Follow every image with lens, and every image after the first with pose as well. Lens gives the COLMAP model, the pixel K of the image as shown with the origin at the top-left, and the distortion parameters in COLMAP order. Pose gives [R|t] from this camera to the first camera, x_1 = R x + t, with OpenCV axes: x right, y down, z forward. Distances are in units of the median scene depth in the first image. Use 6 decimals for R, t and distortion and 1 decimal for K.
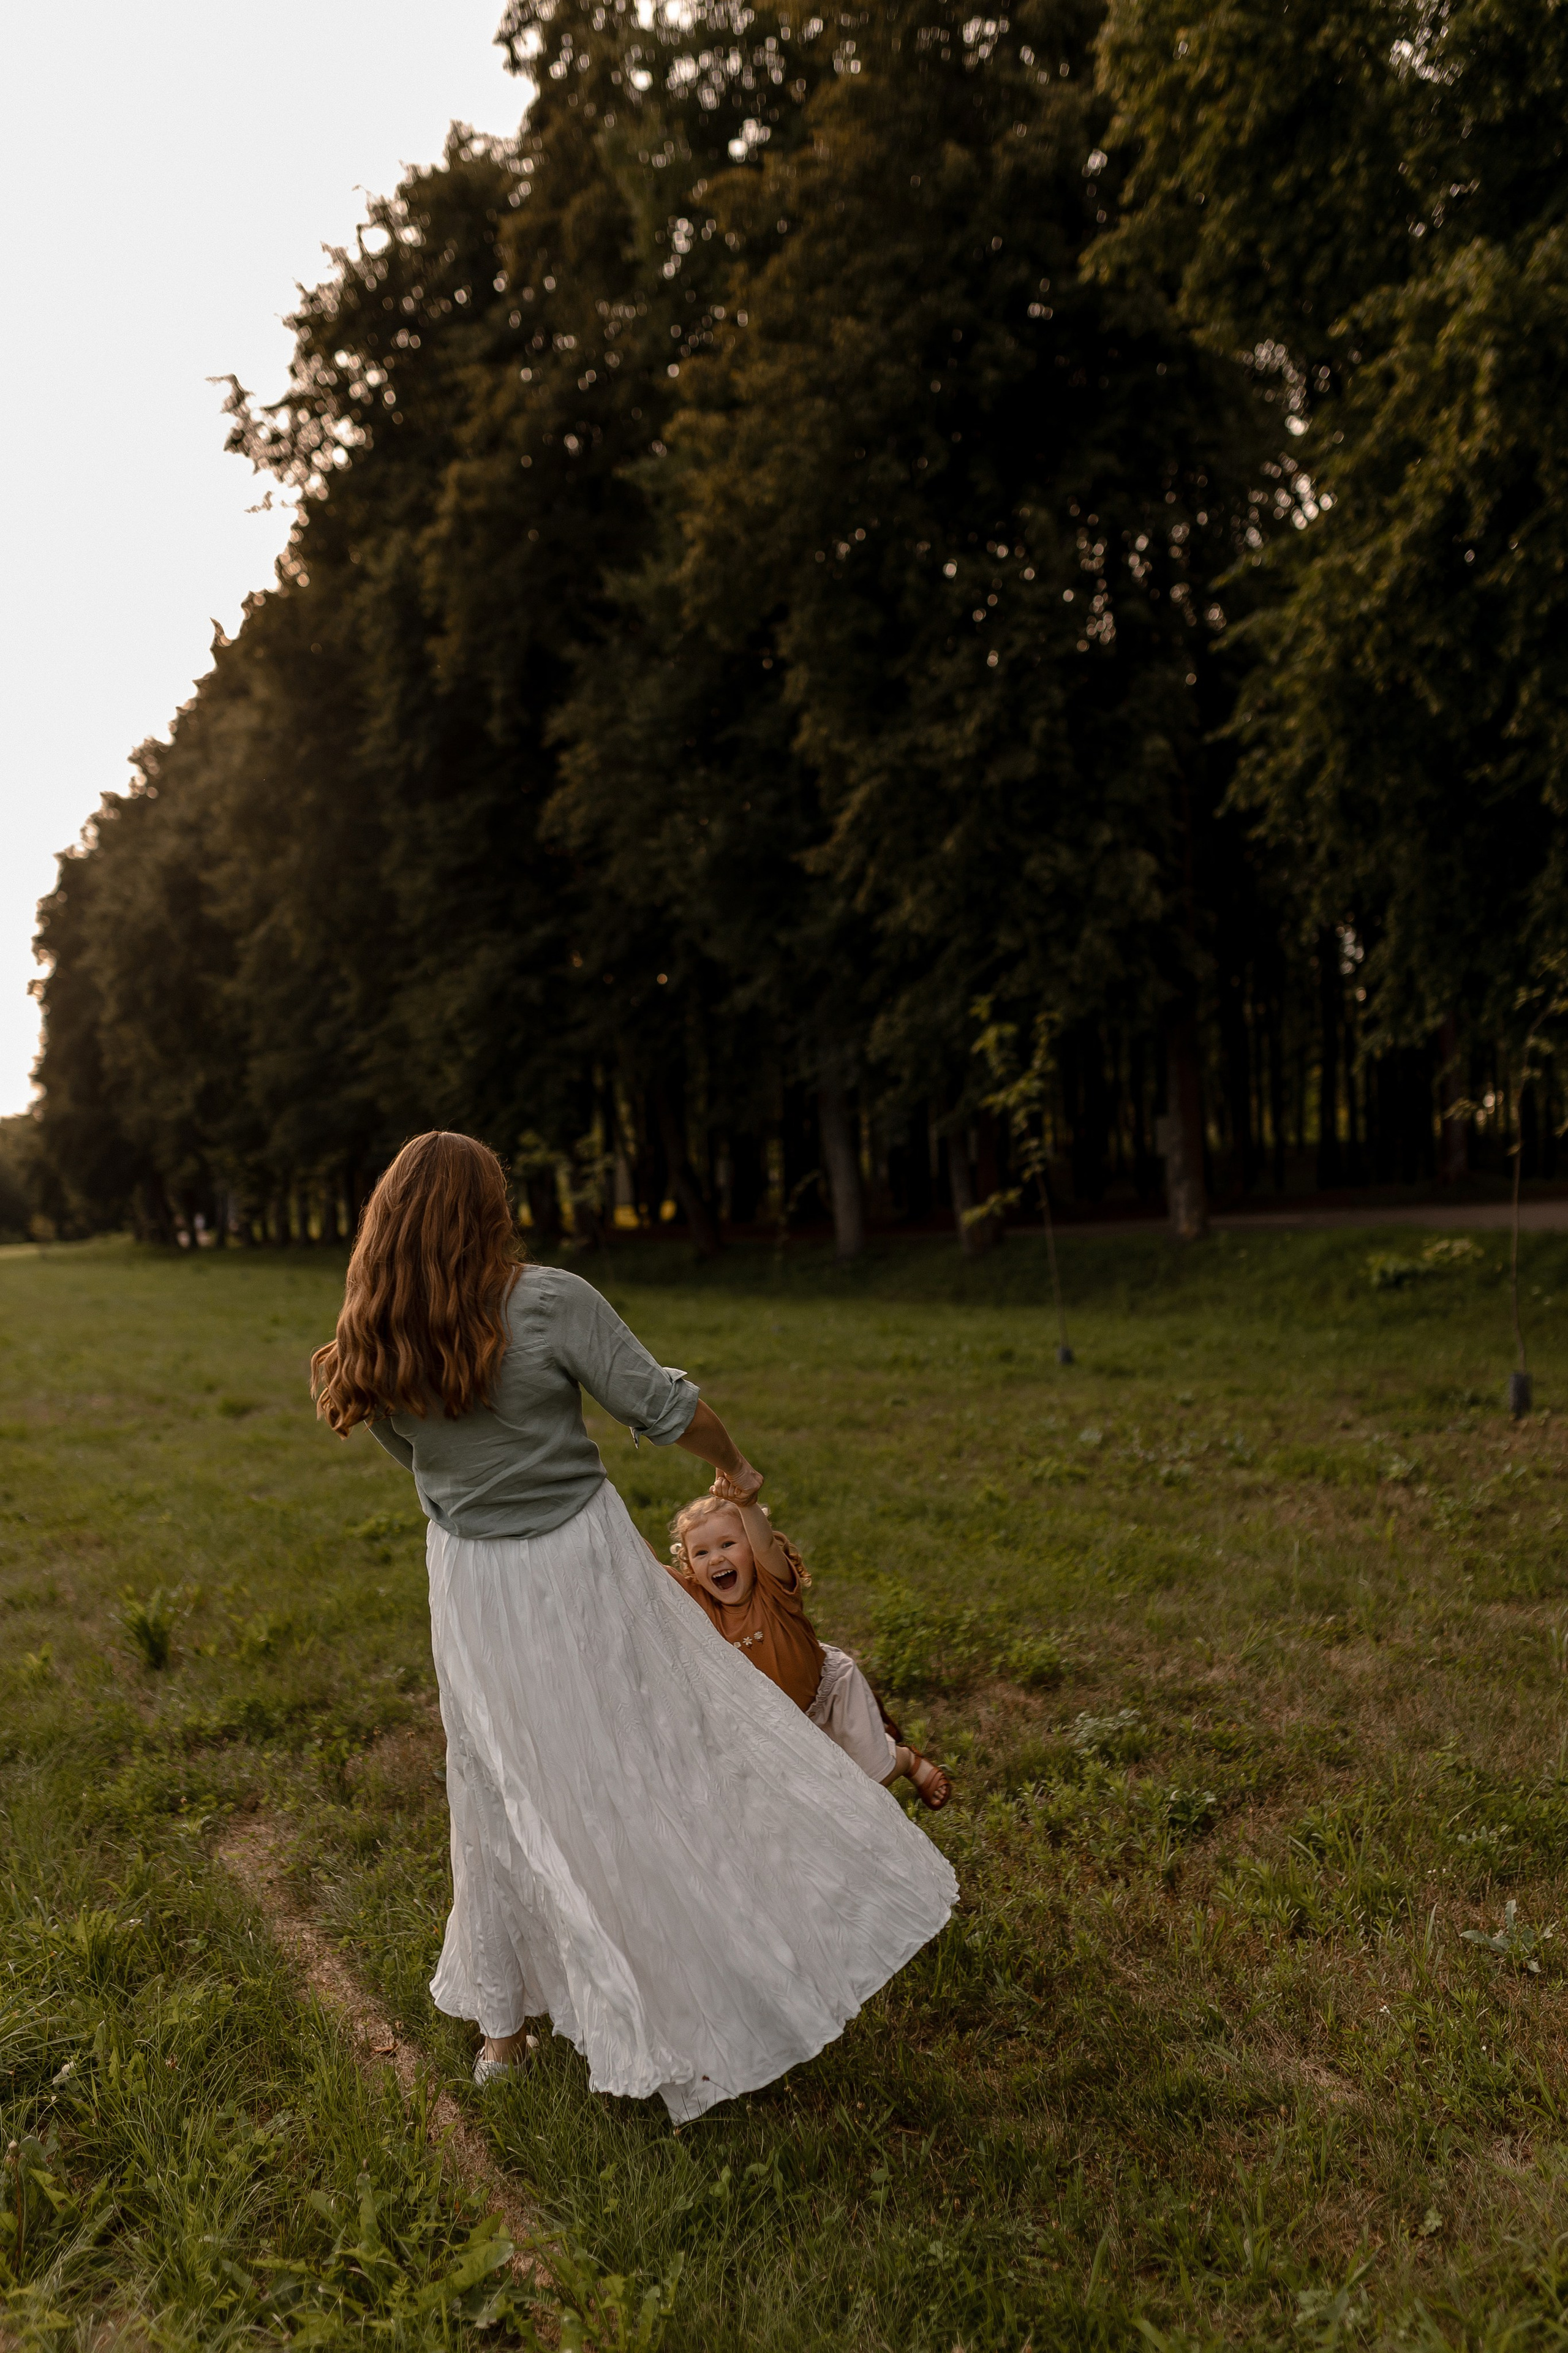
lens RADIAL K [[2270.4, 0, 777.7], [0, 2270.4, 1176.3], [0, 0, 1]] dist [0.007482, 0.000000]
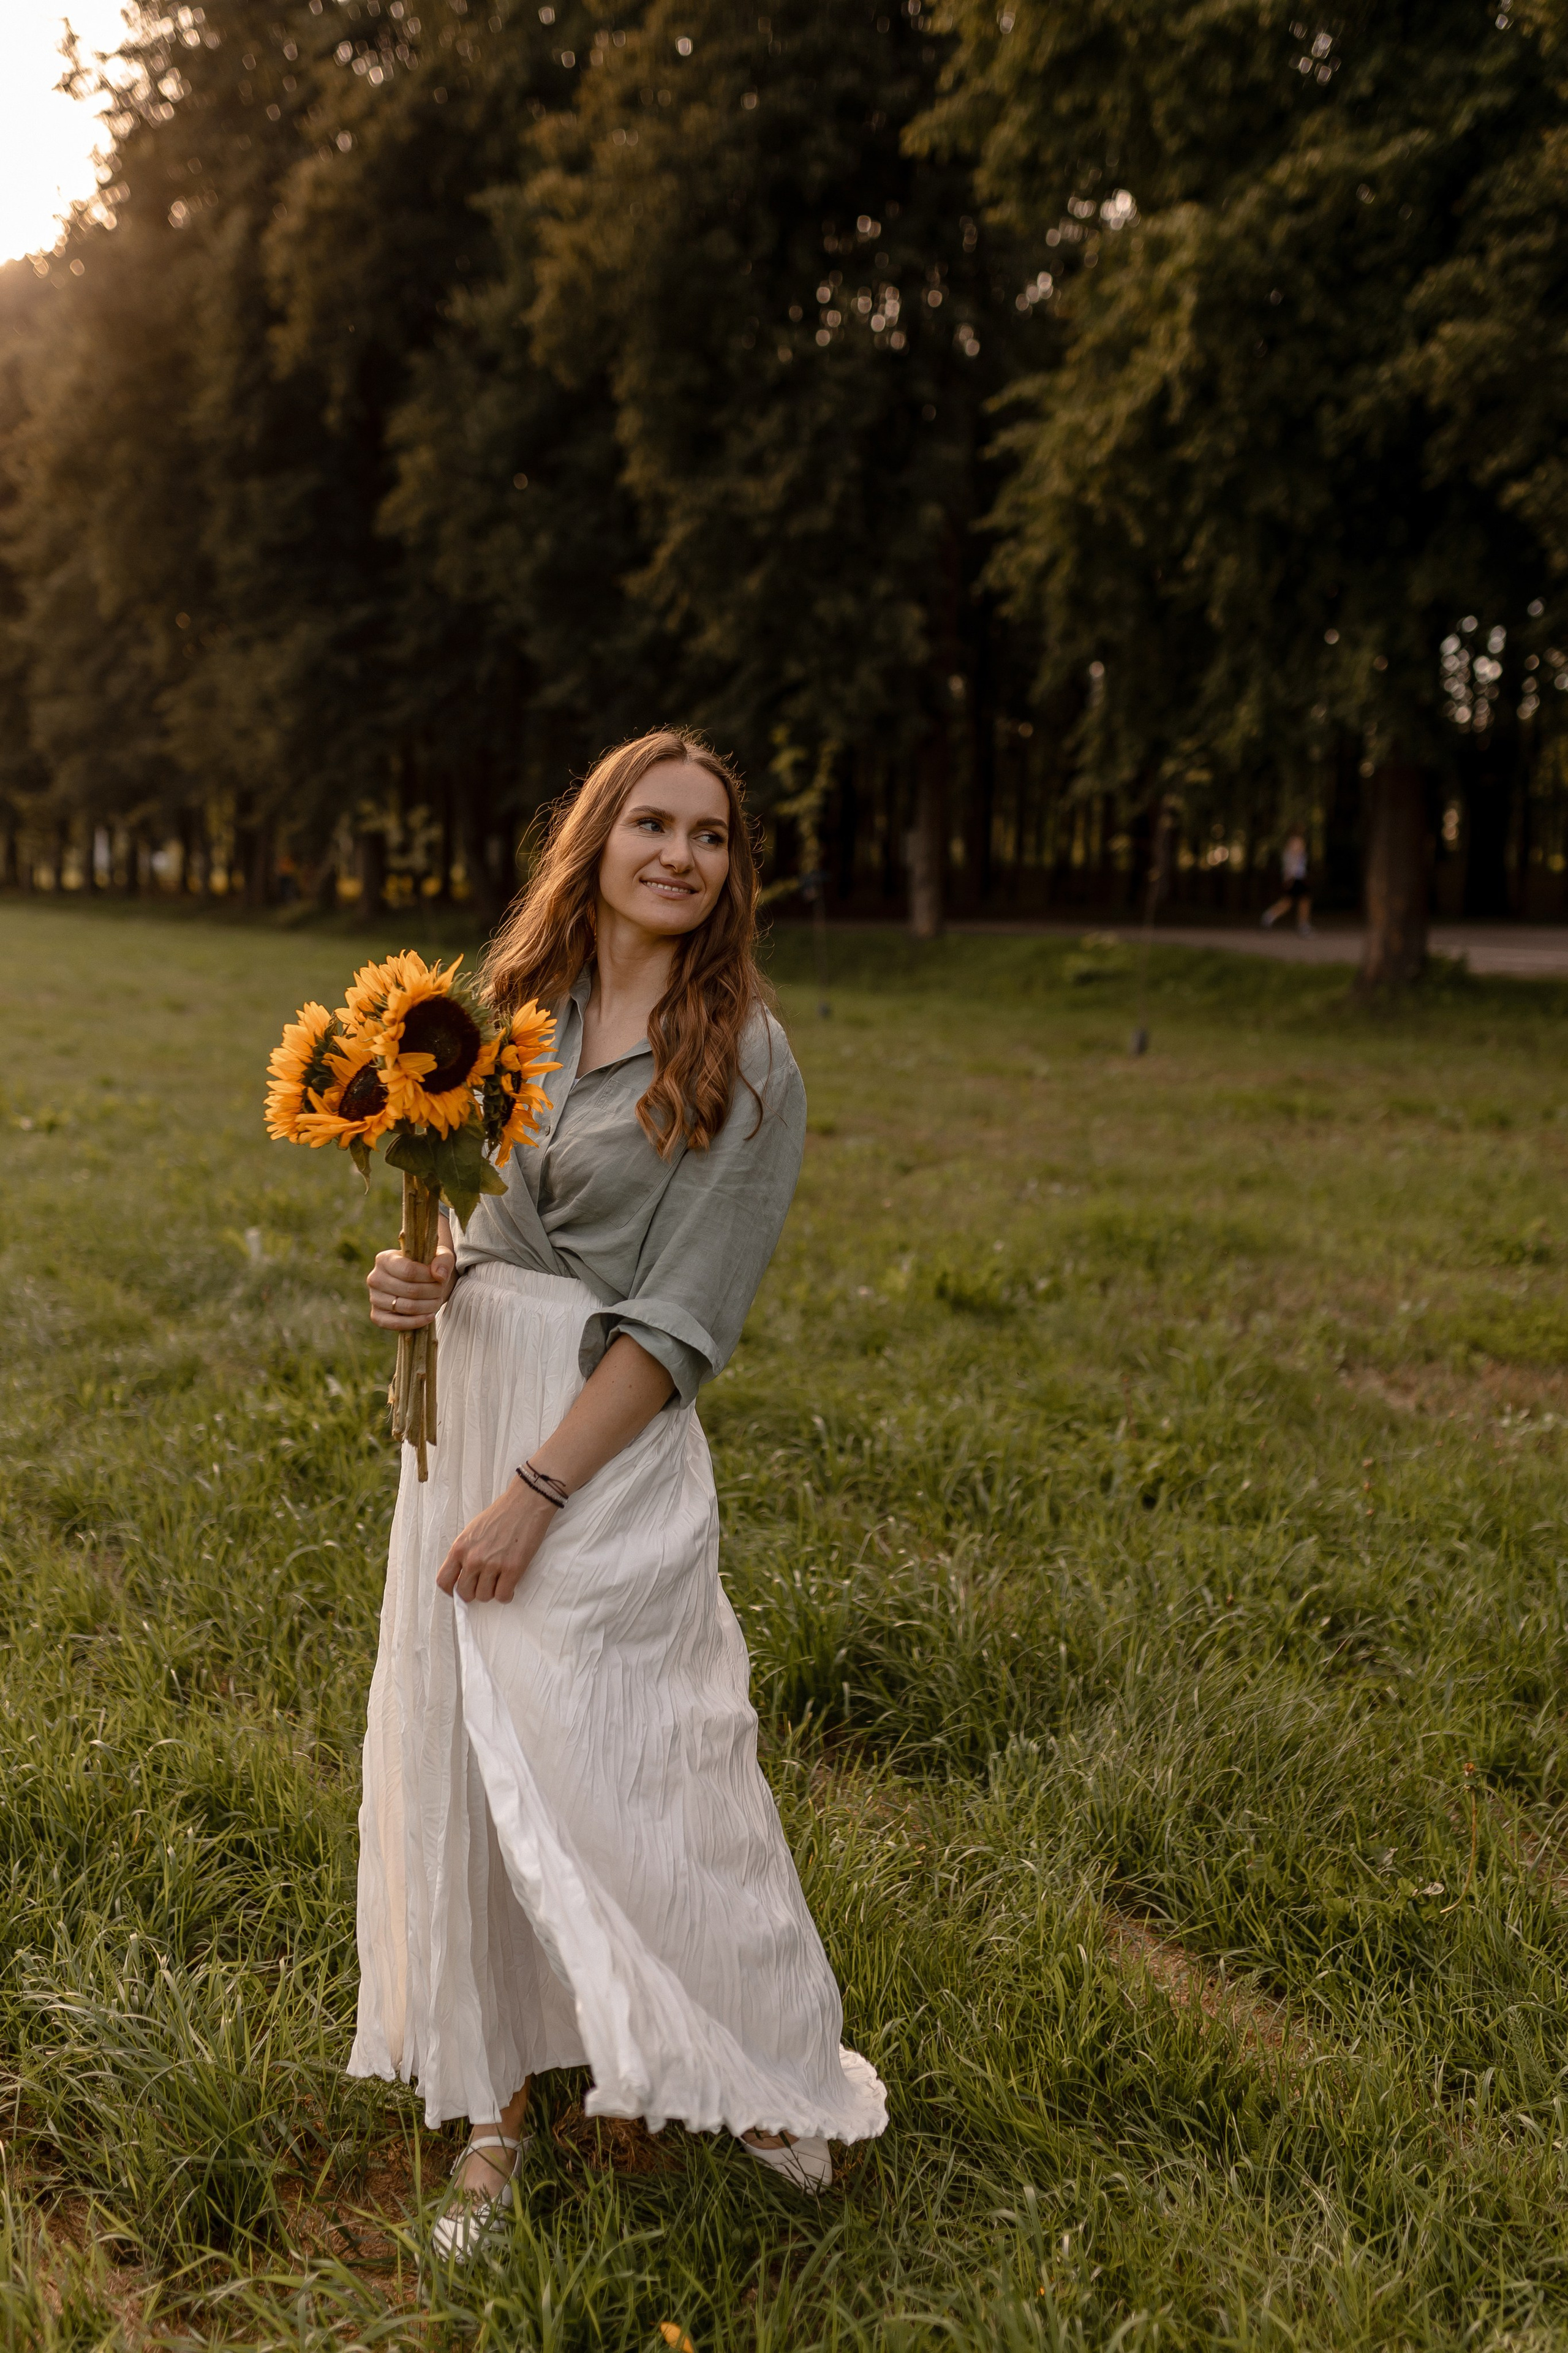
lens RADIAL K [[2270.4, 0, 852.8], [0, 2270.4, 1282.7], [0, 0, 1]] dist [0.007482, 0.000000]
pose [[0.986111, 0.047003, 0.159298, -0.043435], [-0.074508, 0.982386, 0.171365, 0.004707], [-0.148438, -0.180854, 0.972244, -0.219622]]
